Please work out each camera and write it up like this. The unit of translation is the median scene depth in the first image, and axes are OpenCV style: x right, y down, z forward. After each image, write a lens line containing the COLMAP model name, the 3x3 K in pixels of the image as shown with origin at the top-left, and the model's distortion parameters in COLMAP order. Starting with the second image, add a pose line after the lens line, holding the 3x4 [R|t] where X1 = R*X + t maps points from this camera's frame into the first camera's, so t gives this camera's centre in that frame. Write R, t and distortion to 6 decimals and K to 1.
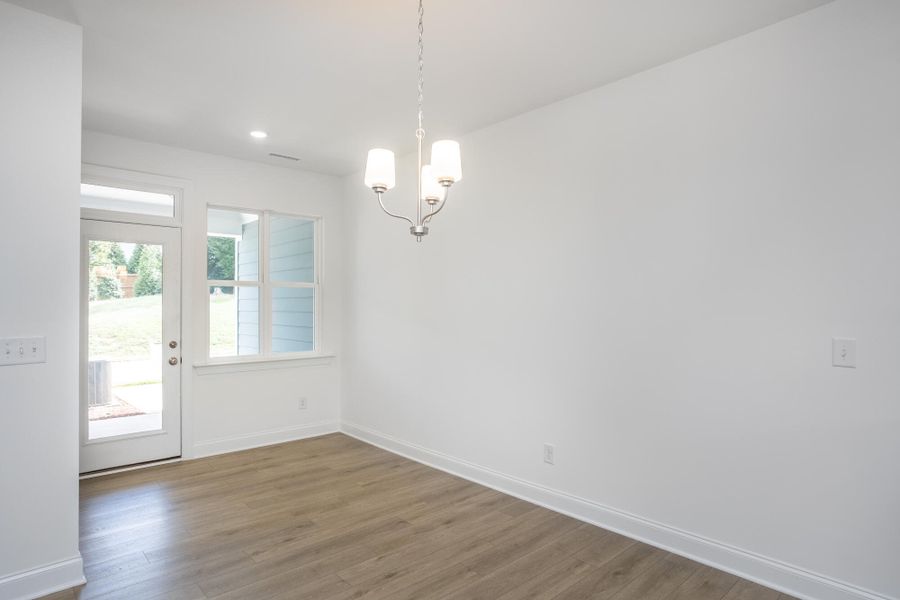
lens RADIAL K [[505.4, 0, 436.0], [0, 505.4, 303.2], [0, 0, 1]] dist [0.031253, 0.000387]
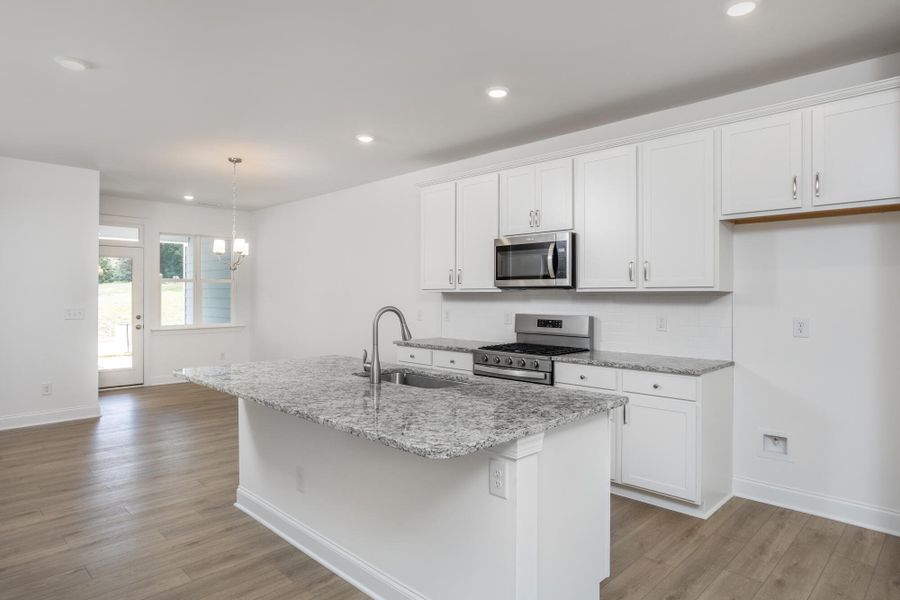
lens RADIAL K [[481.2, 0, 452.1], [0, 481.2, 292.2], [0, 0, 1]] dist [-0.030958, -0.000568]
pose [[0.993380, -0.002361, 0.114853, 0.294795], [0.001878, 0.999989, 0.004311, -0.007368], [-0.114862, -0.004066, 0.993373, -0.597177]]
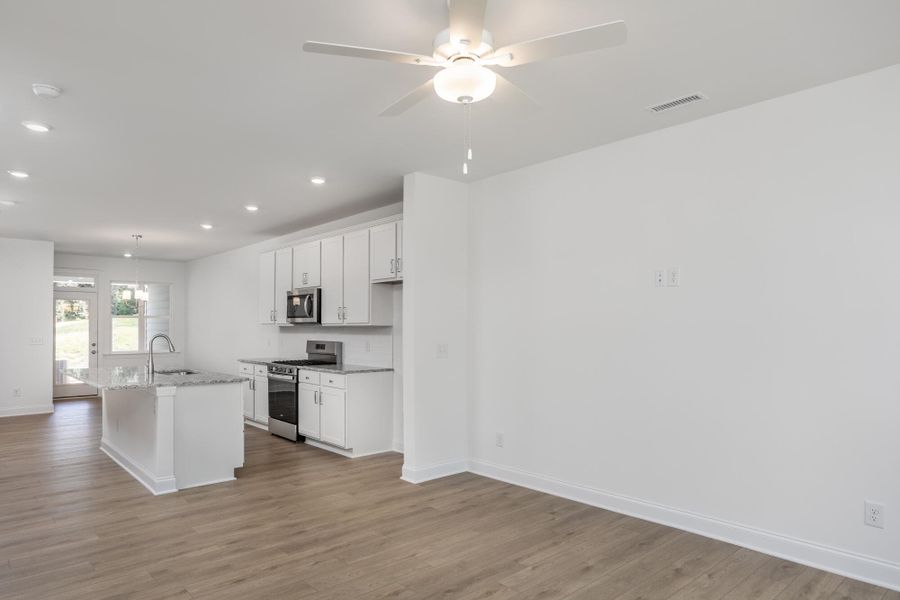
lens RADIAL K [[539.1, 0, 449.7], [0, 539.1, 321.9], [0, 0, 1]] dist [0.001265, -0.000743]
pose [[0.999398, -0.000765, 0.034685, 0.750158], [0.000805, 0.999999, -0.001150, -0.011404], [-0.034684, 0.001177, 0.999398, -1.106557]]
